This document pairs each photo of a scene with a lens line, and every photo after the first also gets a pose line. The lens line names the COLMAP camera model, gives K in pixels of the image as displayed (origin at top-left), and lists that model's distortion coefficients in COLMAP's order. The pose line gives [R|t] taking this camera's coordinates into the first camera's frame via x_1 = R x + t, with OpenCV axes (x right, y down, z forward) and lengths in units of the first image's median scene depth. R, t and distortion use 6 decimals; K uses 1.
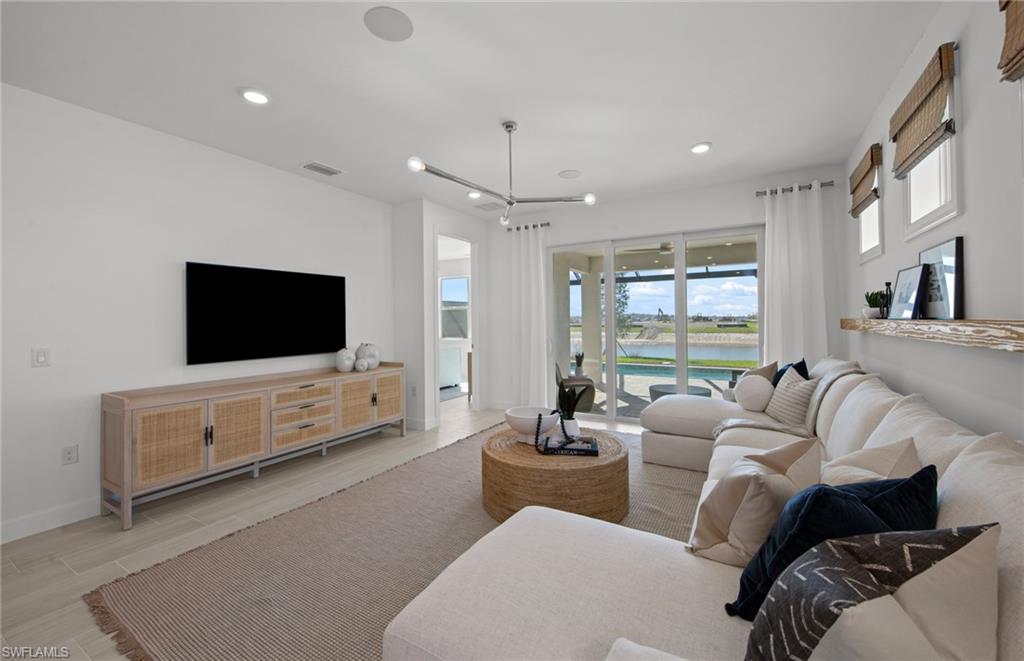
lens RADIAL K [[406.6, 0, 503.8], [0, 406.6, 316.6], [0, 0, 1]] dist [0.002776, -0.001023]
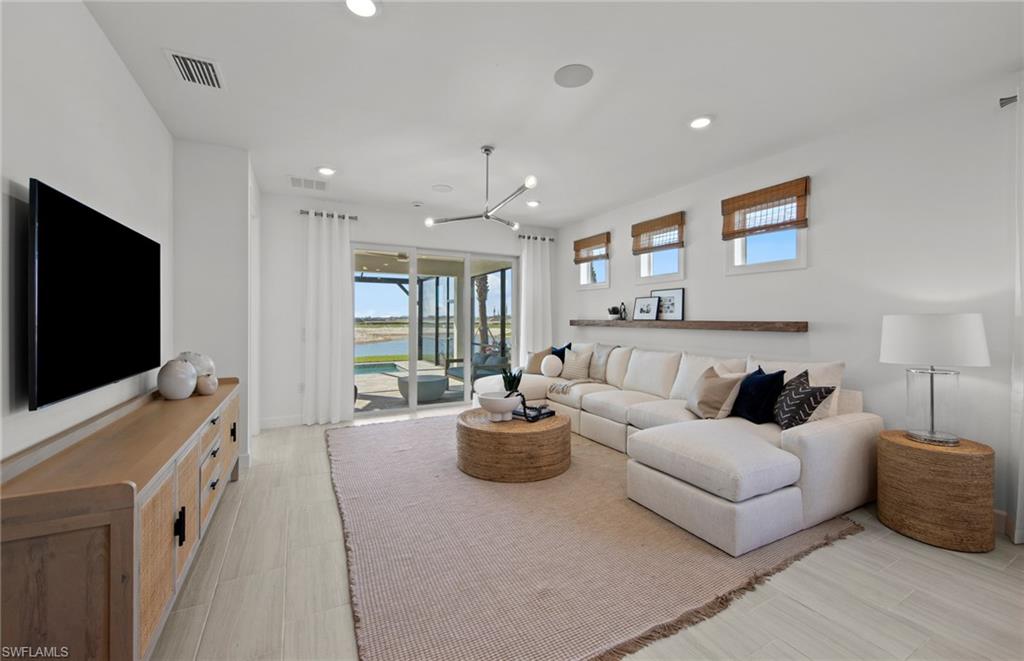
lens RADIAL K [[406.6, 0, 506.8], [0, 406.6, 328.1], [0, 0, 1]] dist [0.002776, -0.001023]
pose [[0.532454, -0.005900, 0.846438, -0.747755], [-0.018933, 0.999643, 0.018878, 0.006679], [-0.846247, -0.026077, 0.532152, 0.275797]]
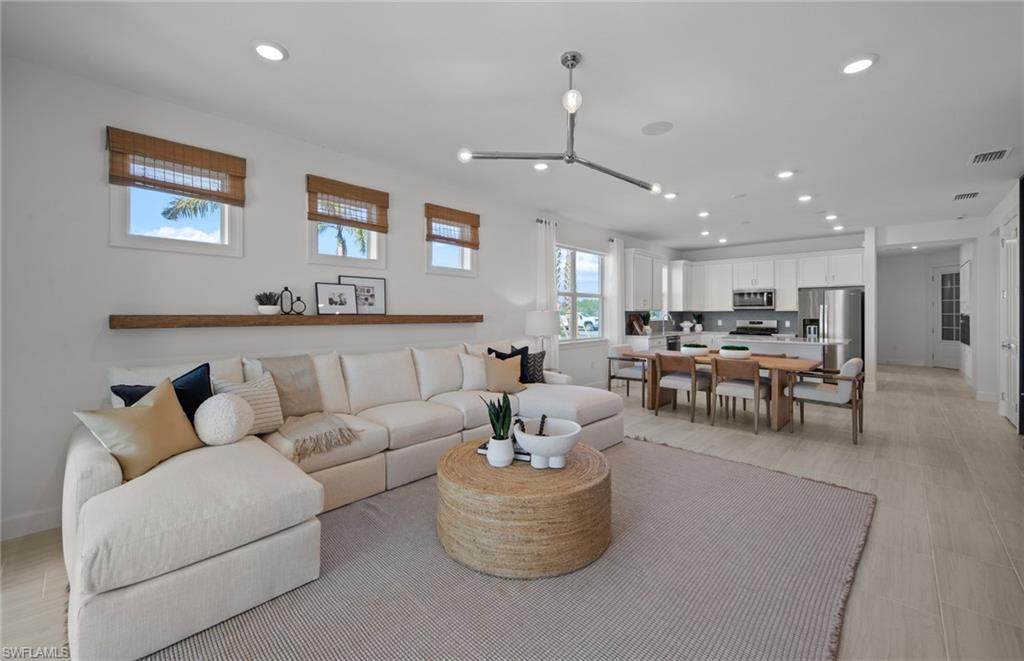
lens RADIAL K [[406.6, 0, 518.4], [0, 406.6, 311.4], [0, 0, 1]] dist [0.002776, -0.001023]
pose [[-0.974444, 0.018450, 0.223869, -0.055312], [0.013757, 0.999652, -0.022504, 0.017623], [-0.224207, -0.018850, -0.974359, 1.425715]]
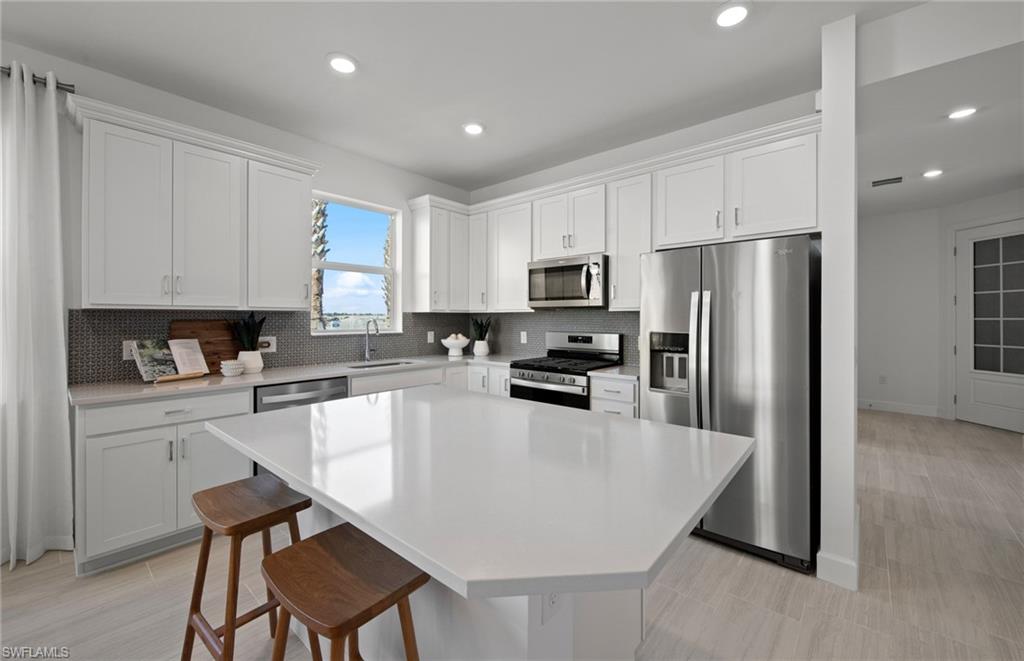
lens RADIAL K [[406.6, 0, 520.9], [0, 406.6, 323.2], [0, 0, 1]] dist [0.002776, -0.001023]
pose [[-0.983422, 0.017272, 0.180508, -0.865079], [0.016696, 0.999850, -0.004712, 0.012358], [-0.180562, -0.001620, -0.983562, -0.090912]]
